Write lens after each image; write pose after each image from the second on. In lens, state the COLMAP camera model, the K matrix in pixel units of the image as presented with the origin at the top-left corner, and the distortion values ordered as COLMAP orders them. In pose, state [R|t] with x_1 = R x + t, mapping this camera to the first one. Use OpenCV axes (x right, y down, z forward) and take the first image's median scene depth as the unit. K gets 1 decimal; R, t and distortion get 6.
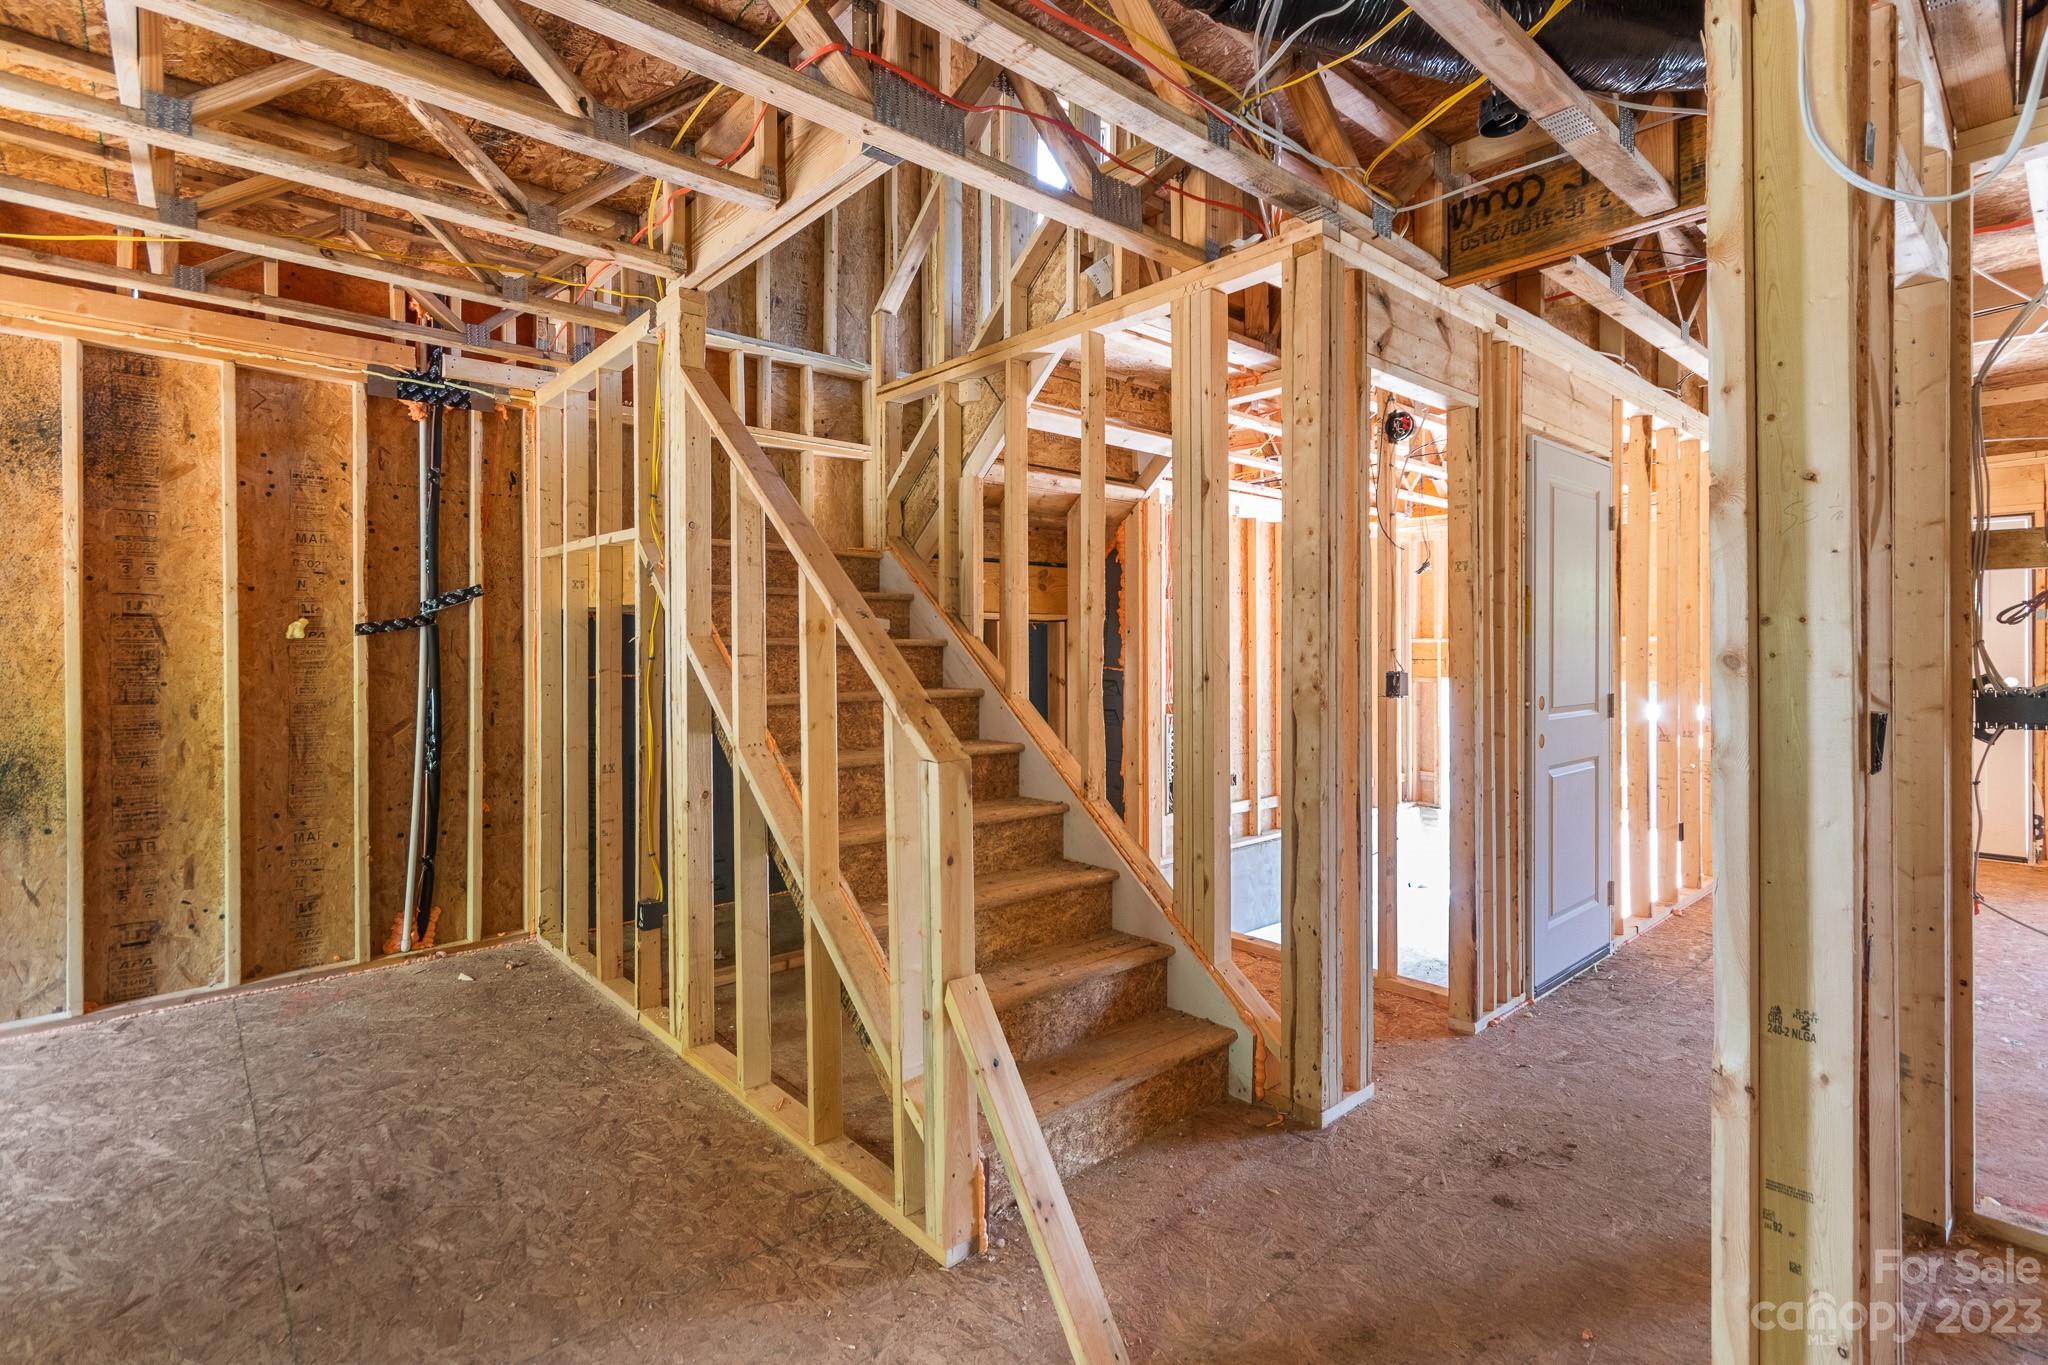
lens RADIAL K [[957.0, 0, 1011.5], [0, 957.0, 649.1], [0, 0, 1]] dist [0.017382, -0.000040]
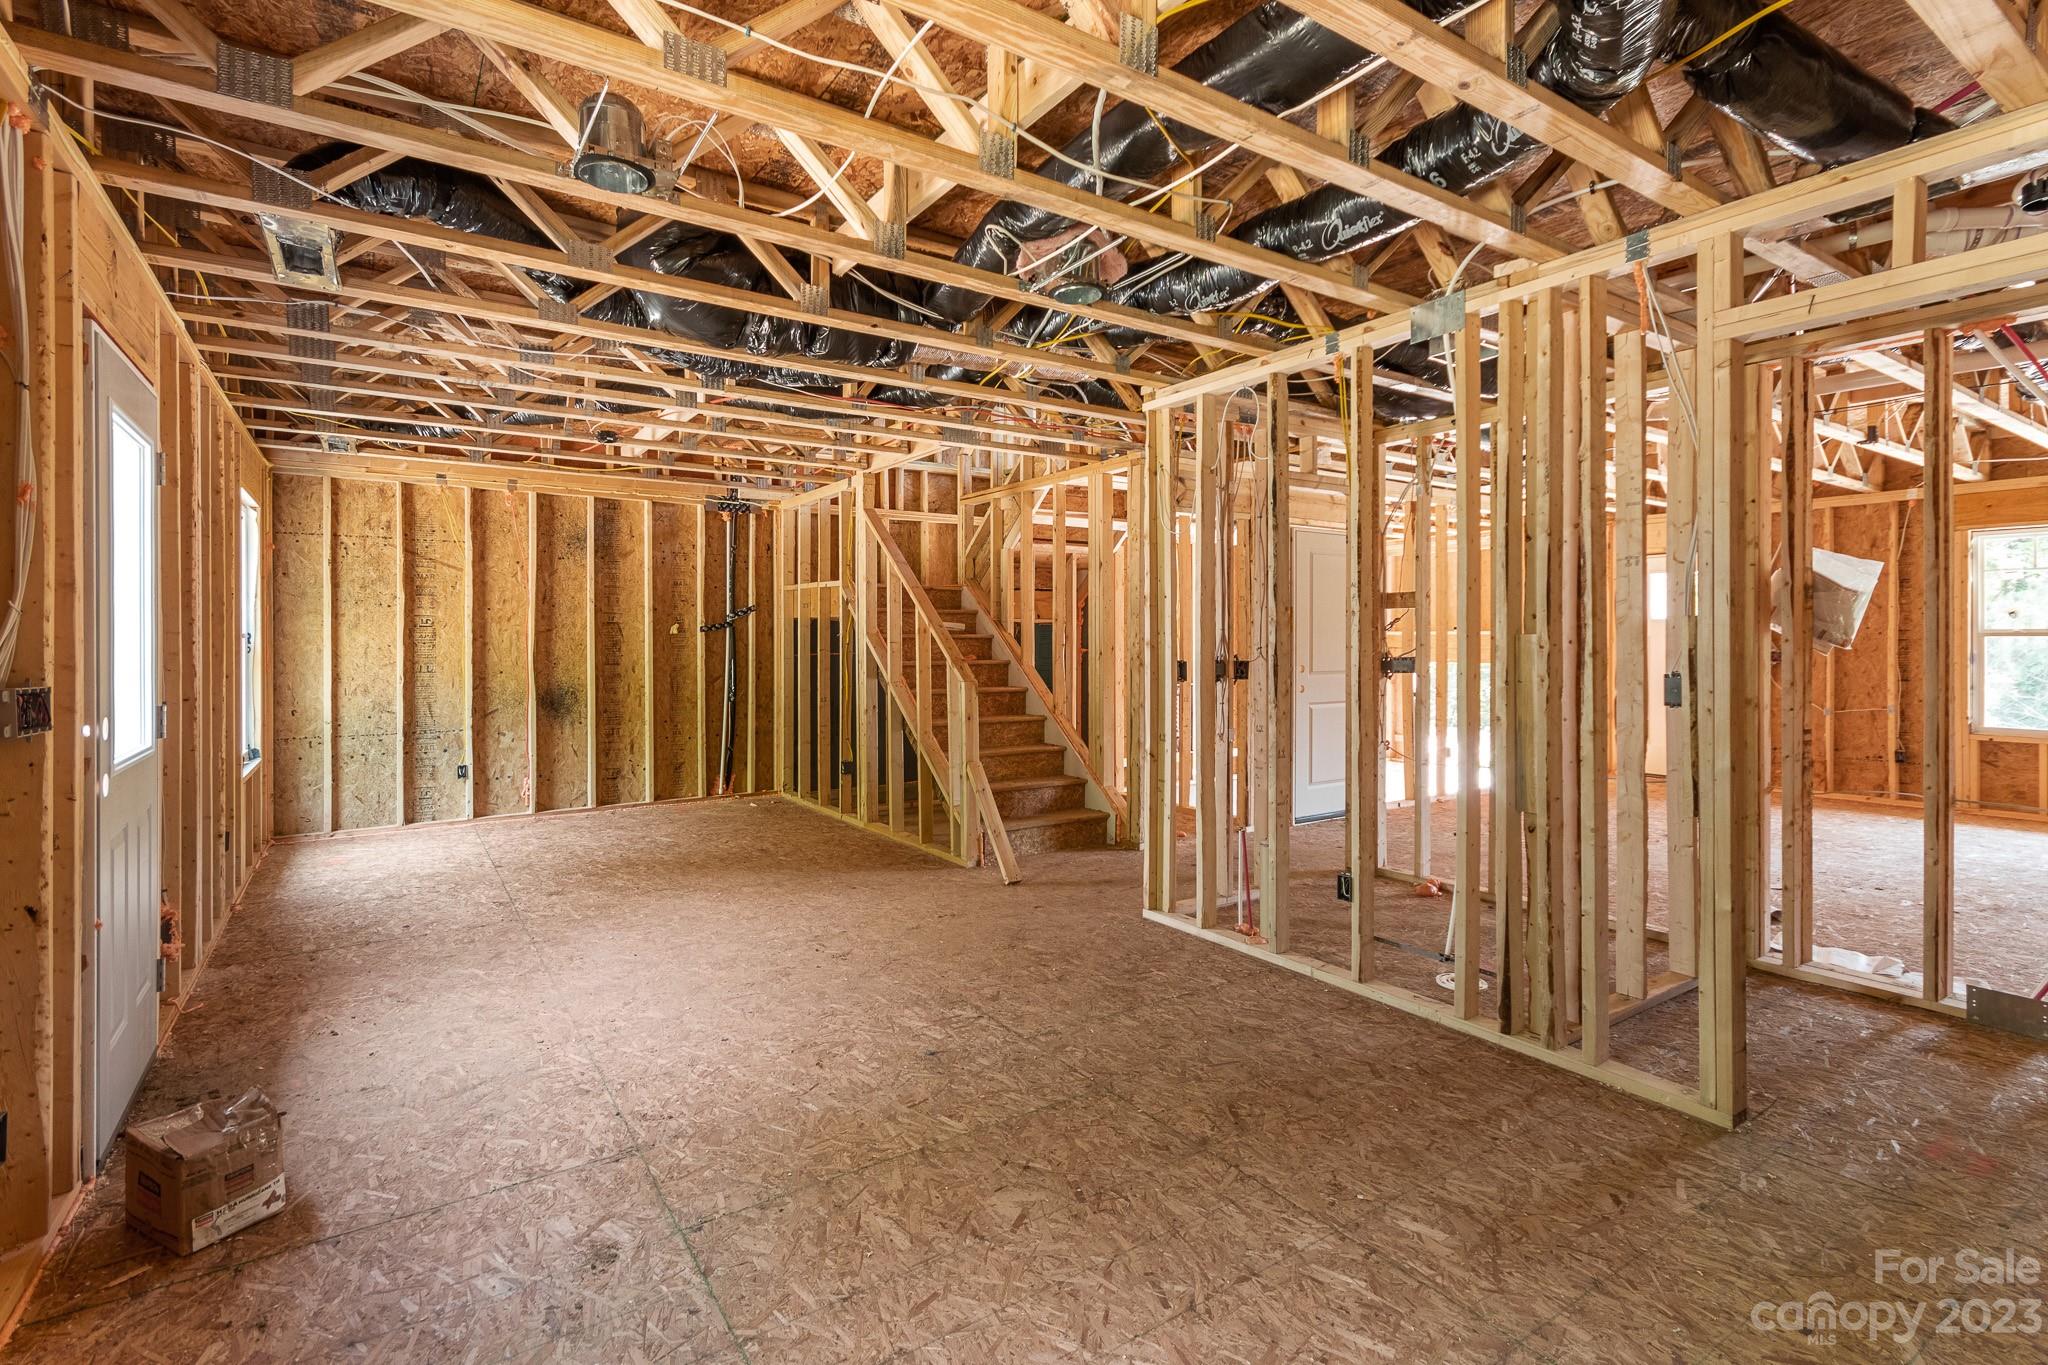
lens RADIAL K [[953.8, 0, 994.7], [0, 953.8, 635.4], [0, 0, 1]] dist [-0.001832, -0.000400]
pose [[0.989081, 0.001016, -0.147370, 0.219929], [-0.001535, 0.999993, -0.003414, -0.002229], [0.147366, 0.003603, 0.989076, -0.898591]]
